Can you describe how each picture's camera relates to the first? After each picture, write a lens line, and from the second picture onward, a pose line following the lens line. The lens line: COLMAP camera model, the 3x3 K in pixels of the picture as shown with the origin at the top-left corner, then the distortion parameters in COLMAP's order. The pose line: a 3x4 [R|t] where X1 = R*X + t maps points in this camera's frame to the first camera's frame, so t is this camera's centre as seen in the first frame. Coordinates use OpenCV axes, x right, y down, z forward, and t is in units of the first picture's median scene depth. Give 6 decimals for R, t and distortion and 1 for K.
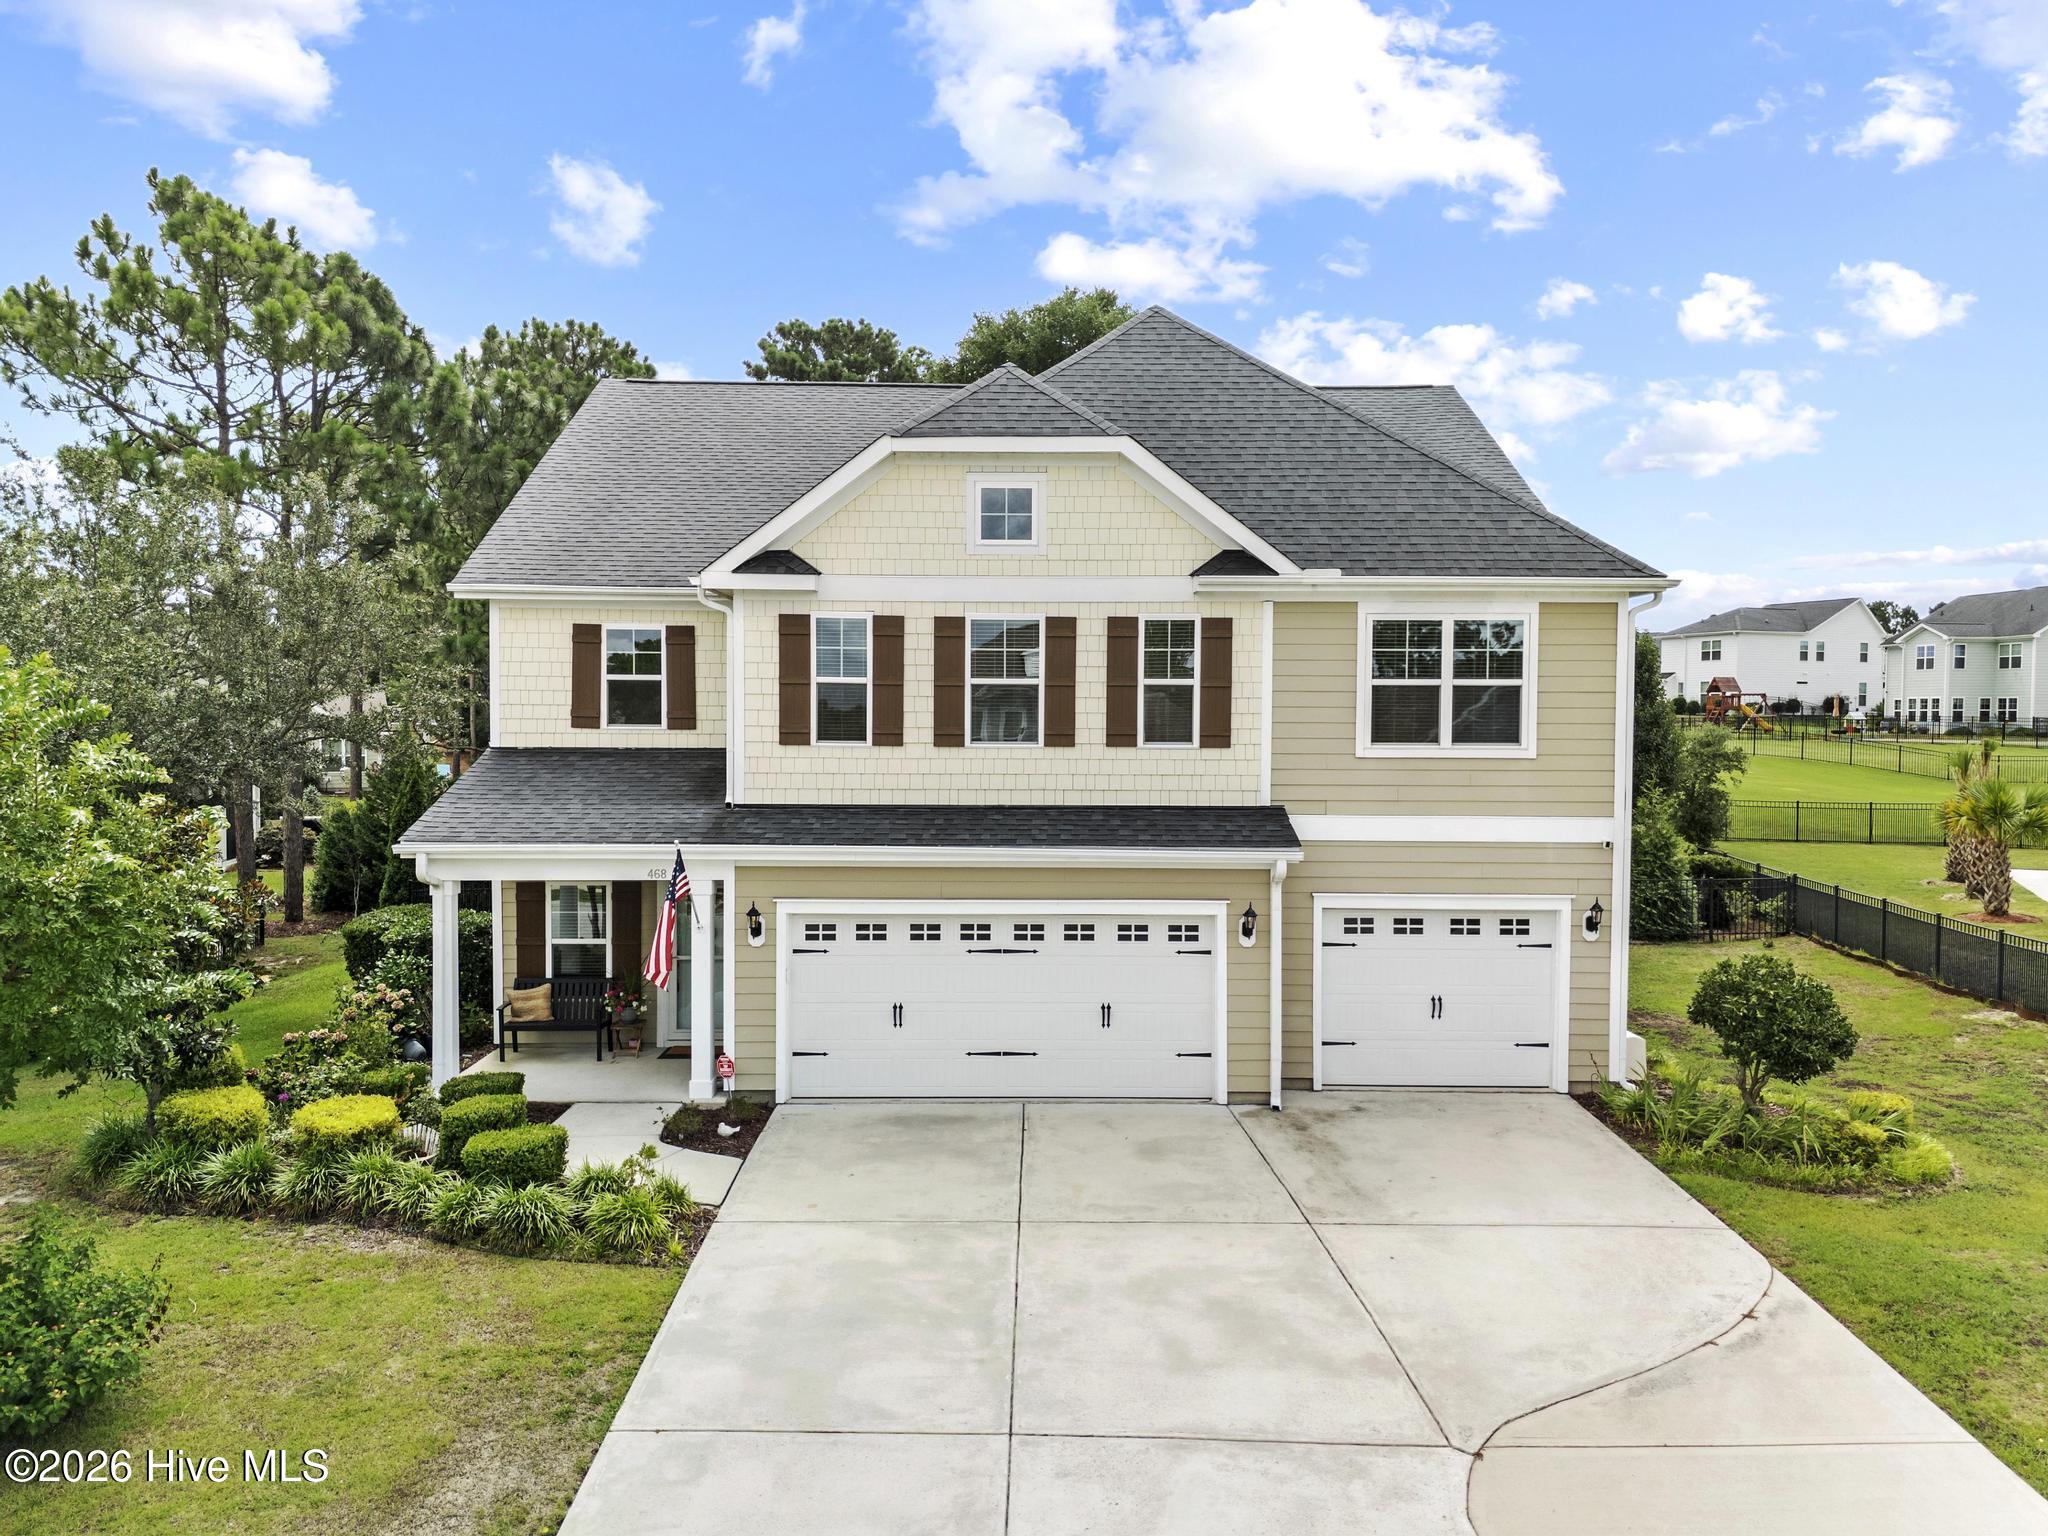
lens RADIAL K [[1504.2, 0, 1024.0], [0, 1504.2, 768.0], [0, 0, 1]] dist [0.060090, -0.058714]
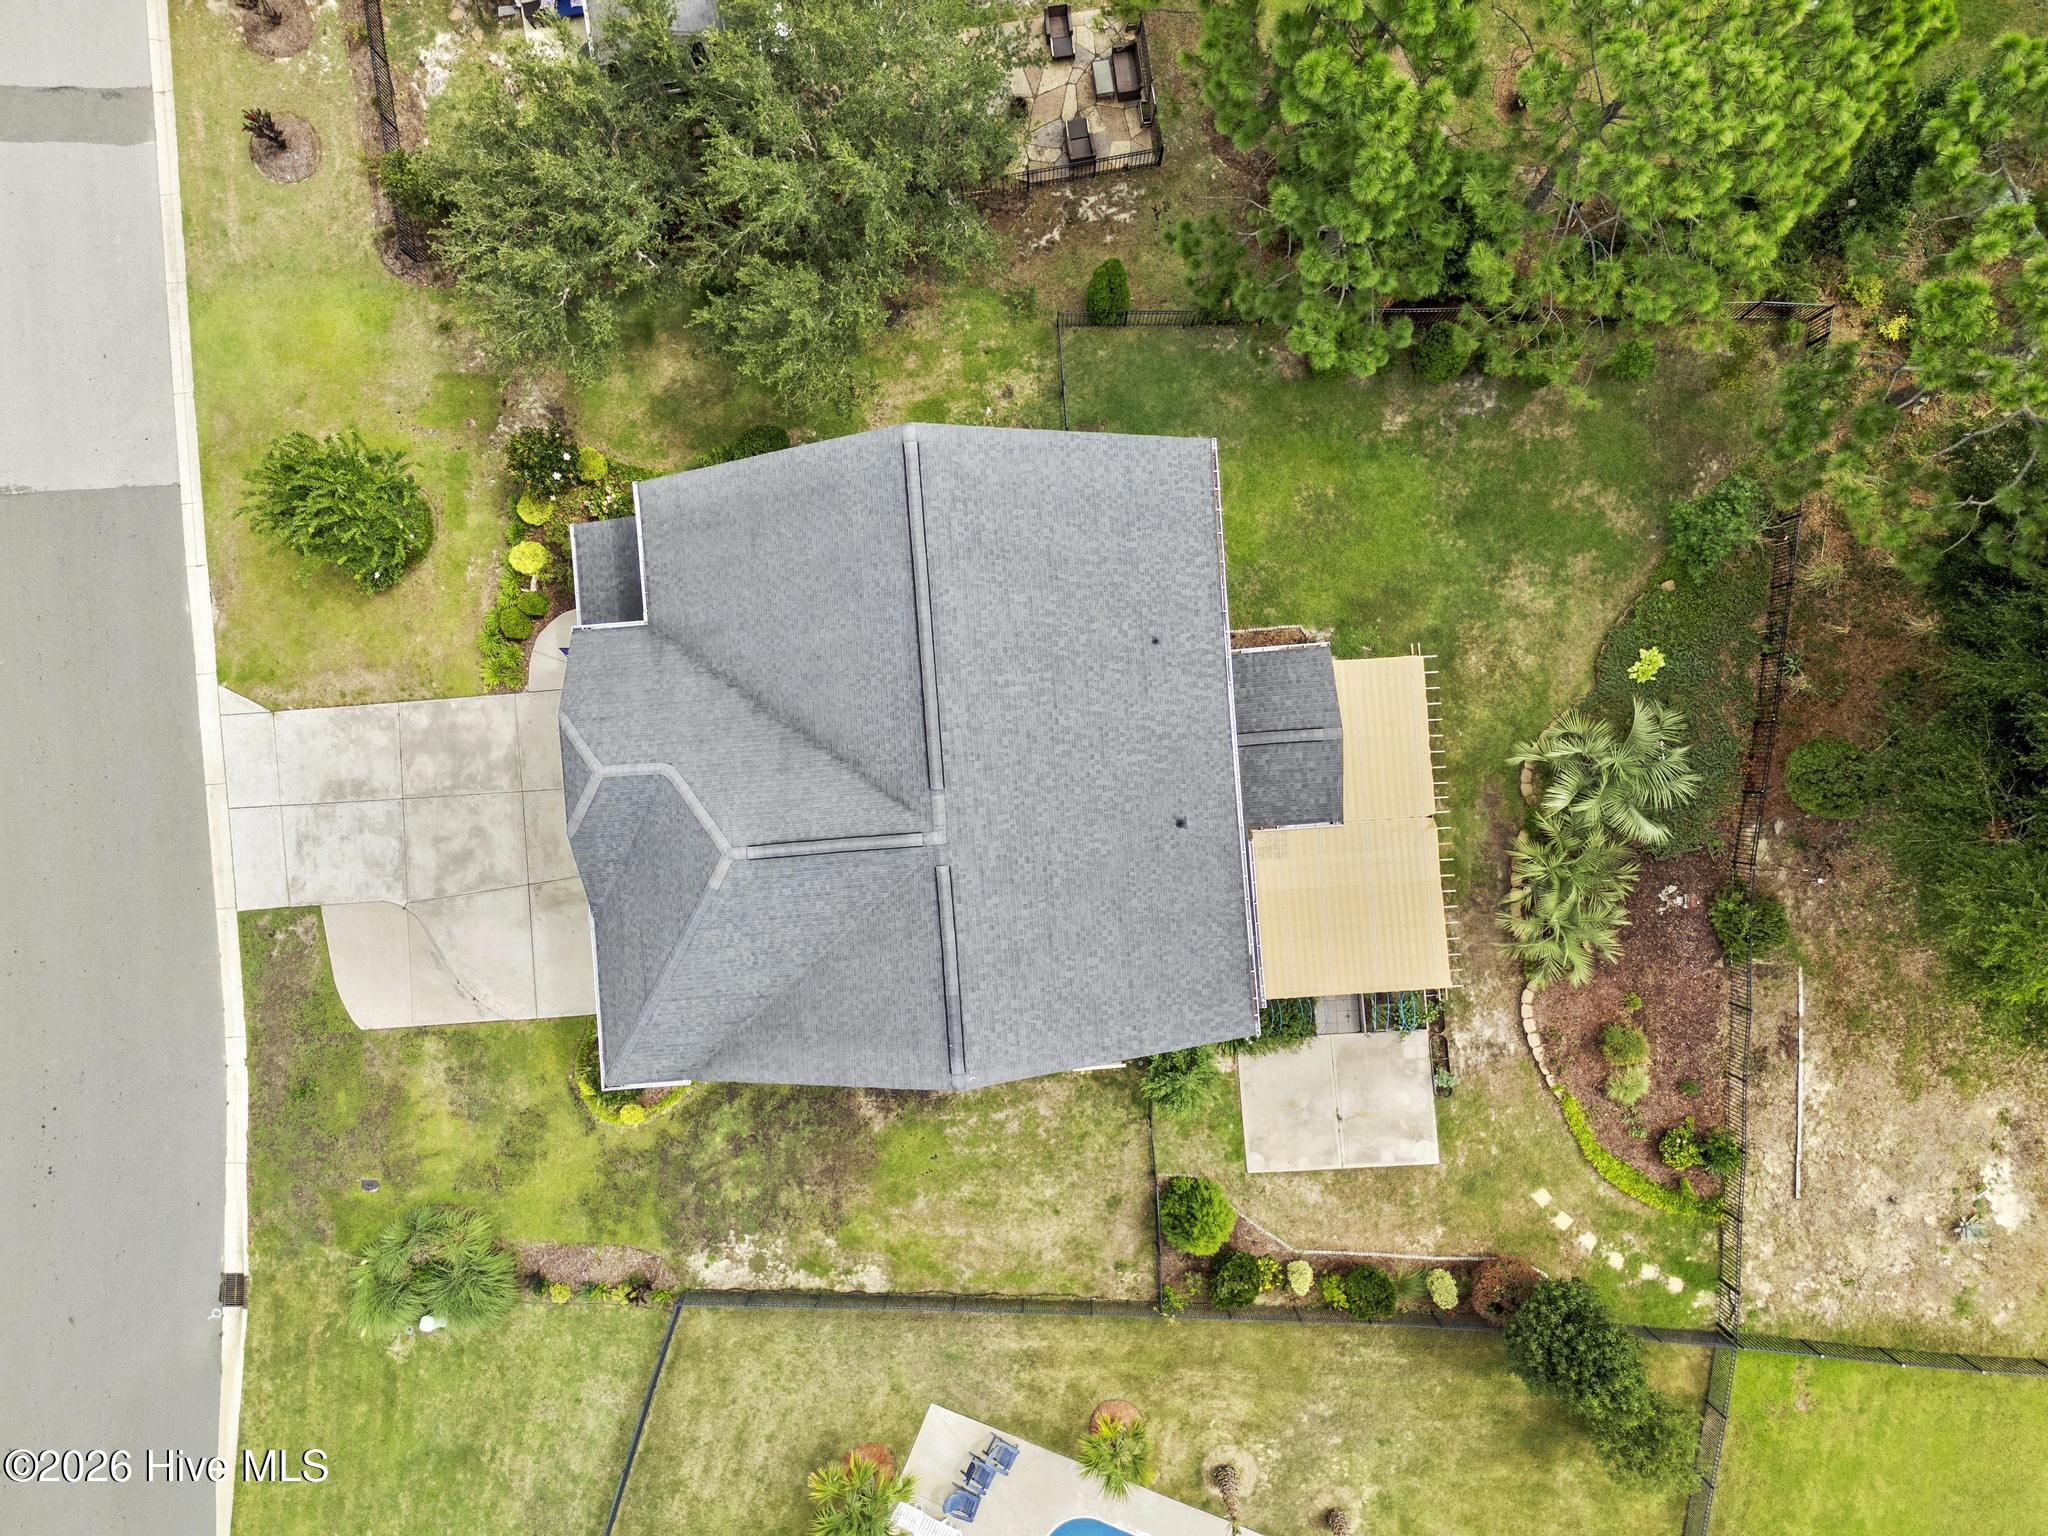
lens RADIAL K [[1504.2, 0, 1024.0], [0, 1504.2, 768.0], [0, 0, 1]] dist [0.060090, -0.058714]
pose [[0.072565, 0.997299, -0.011330, 0.046862], [-0.014043, 0.012381, 0.999825, -2.214235], [0.997265, -0.072394, 0.014903, 1.560308]]
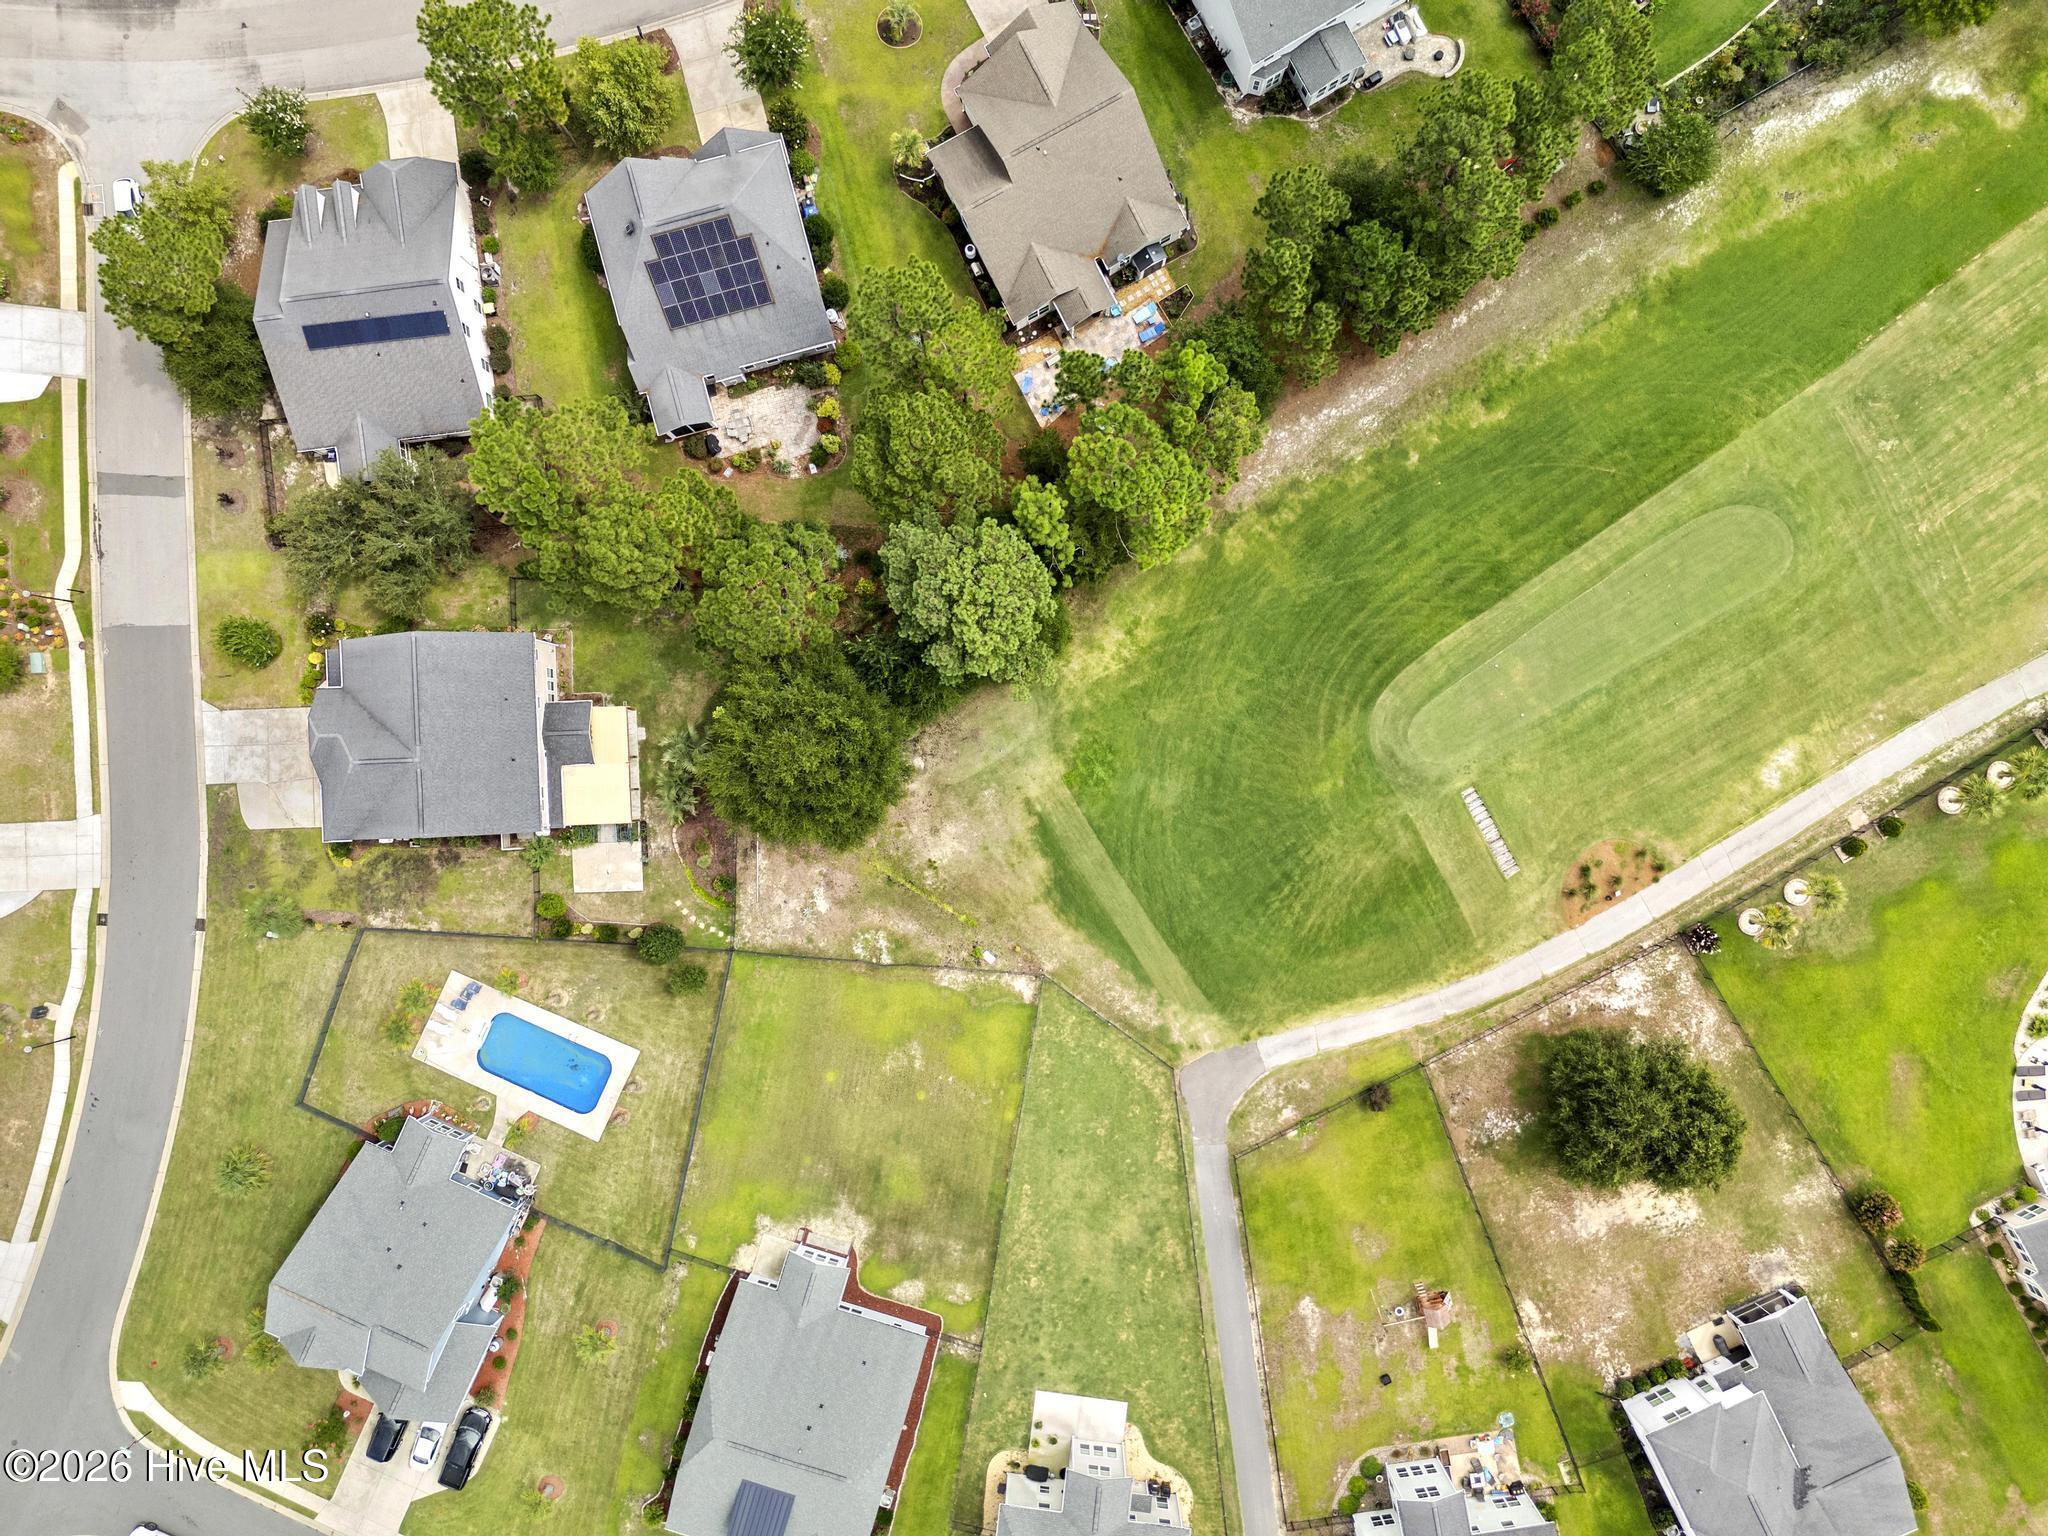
lens RADIAL K [[1504.2, 0, 1024.0], [0, 1504.2, 768.0], [0, 0, 1]] dist [0.060090, -0.058714]
pose [[0.038114, 0.999229, -0.009372, 0.285575], [-0.005759, 0.009598, 0.999937, -6.409043], [0.999257, -0.038058, 0.006121, 3.846692]]
